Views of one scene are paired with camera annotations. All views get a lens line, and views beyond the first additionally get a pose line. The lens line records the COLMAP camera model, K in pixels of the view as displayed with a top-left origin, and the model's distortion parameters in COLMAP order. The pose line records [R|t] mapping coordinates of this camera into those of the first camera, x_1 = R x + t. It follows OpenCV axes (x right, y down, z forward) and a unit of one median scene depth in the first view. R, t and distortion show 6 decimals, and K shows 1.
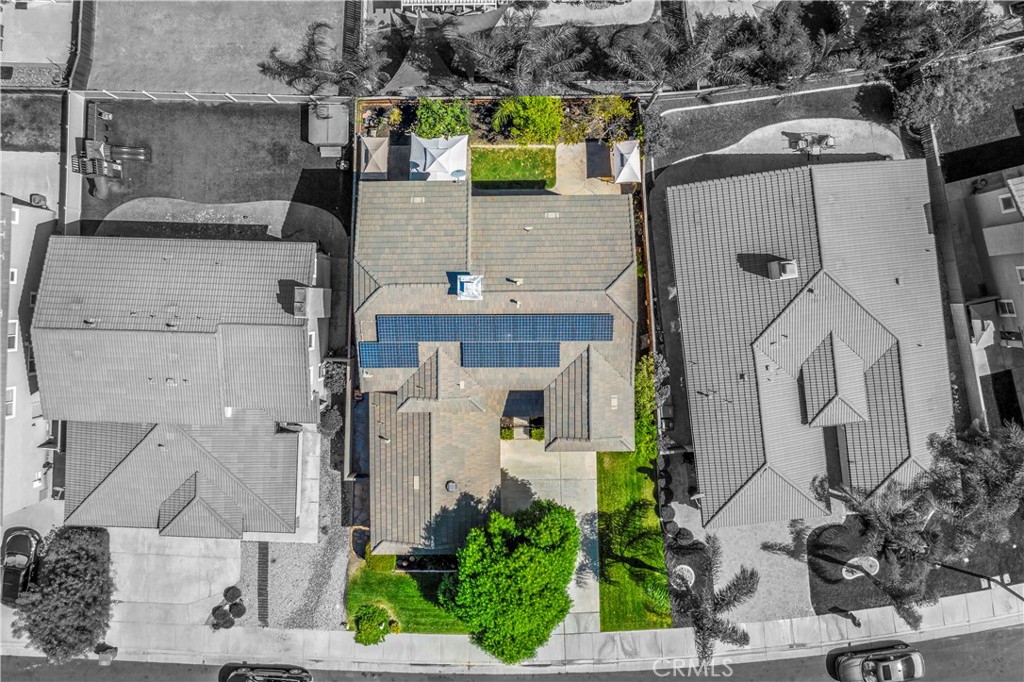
lens RADIAL K [[834.2, 0, 512.0], [0, 834.2, 341.0], [0, 0, 1]] dist [-0.014366, -0.009083]
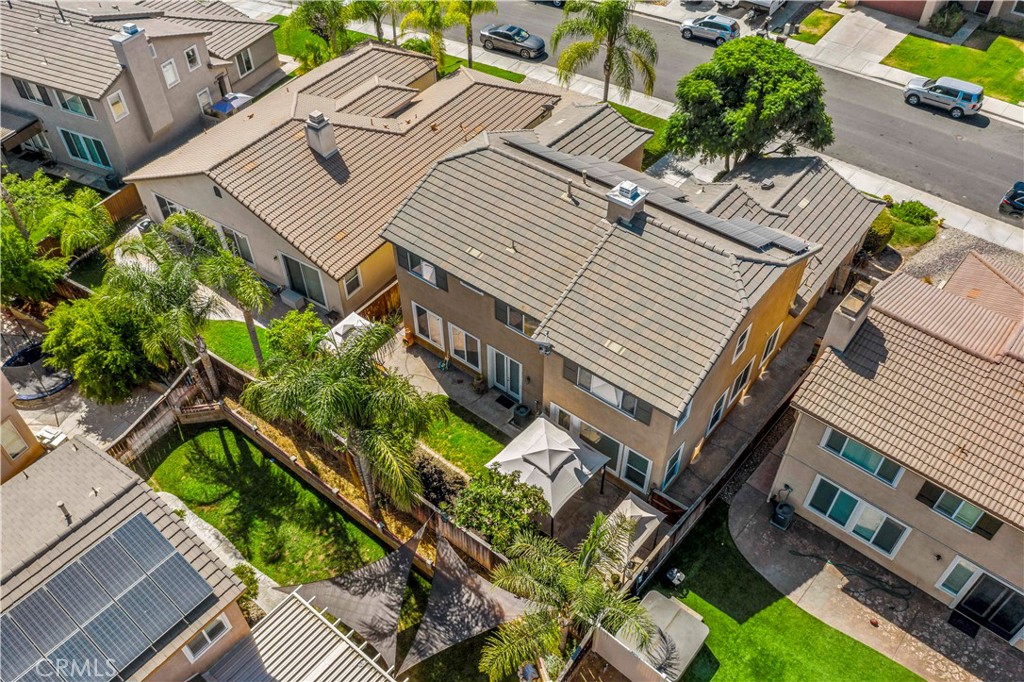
lens RADIAL K [[817.6, 0, 512.0], [0, 817.6, 341.0], [0, 0, 1]] dist [-0.010543, 0.000593]
pose [[-0.770216, -0.436877, 0.464657, -0.318571], [0.636044, -0.579921, 0.509058, -0.498427], [0.047069, 0.687627, 0.724537, 0.486345]]
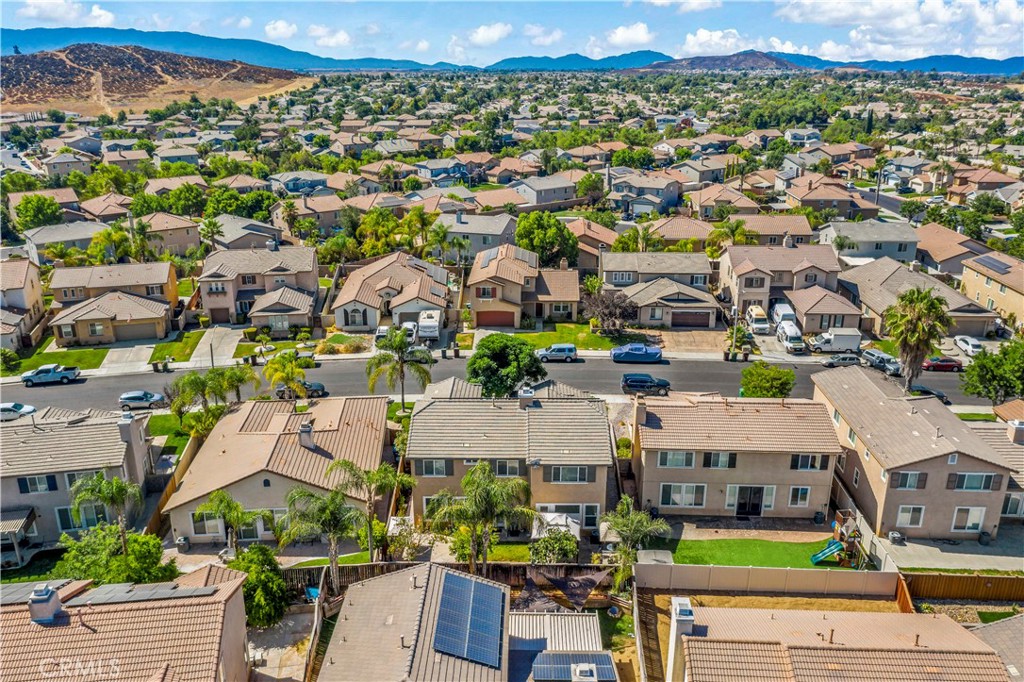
lens RADIAL K [[823.0, 0, 501.3], [0, 823.0, 339.7], [0, 0, 1]] dist [-0.001711, -0.001116]
pose [[-0.999029, 0.005070, 0.043773, -0.063327], [0.038871, -0.366545, 0.929588, -1.230972], [0.020758, 0.930386, 0.365992, 0.315423]]
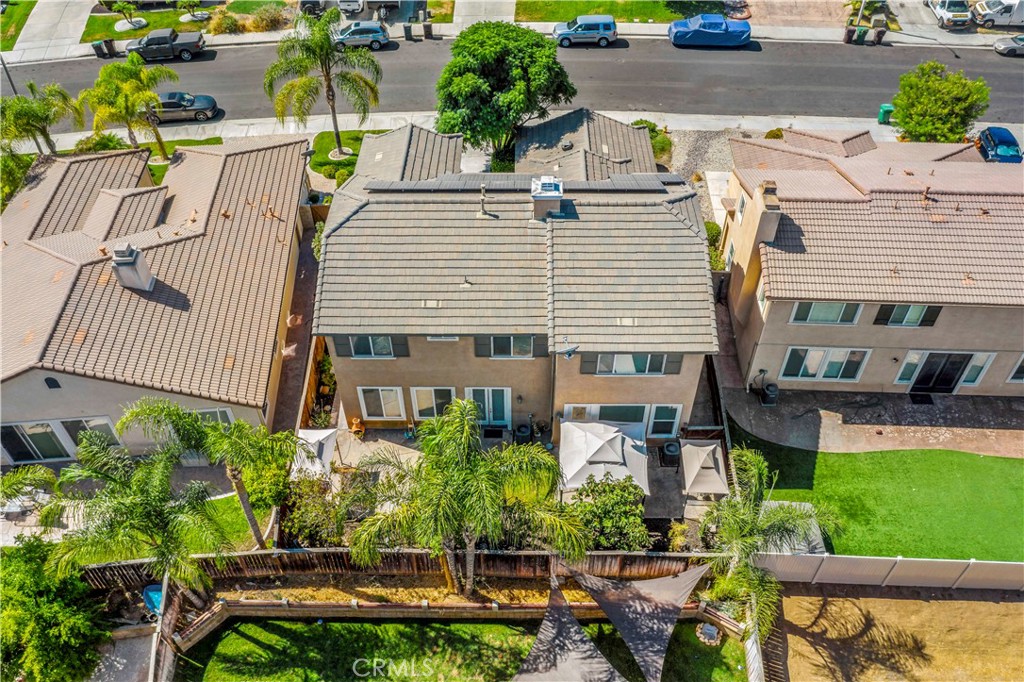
lens RADIAL K [[820.1, 0, 512.0], [0, 820.1, 341.0], [0, 0, 1]] dist [-0.018758, -0.001684]
pose [[-0.999520, -0.002364, 0.030876, -0.037570], [0.022596, -0.737457, 0.675016, -0.584571], [0.021174, 0.675390, 0.737157, 0.471145]]
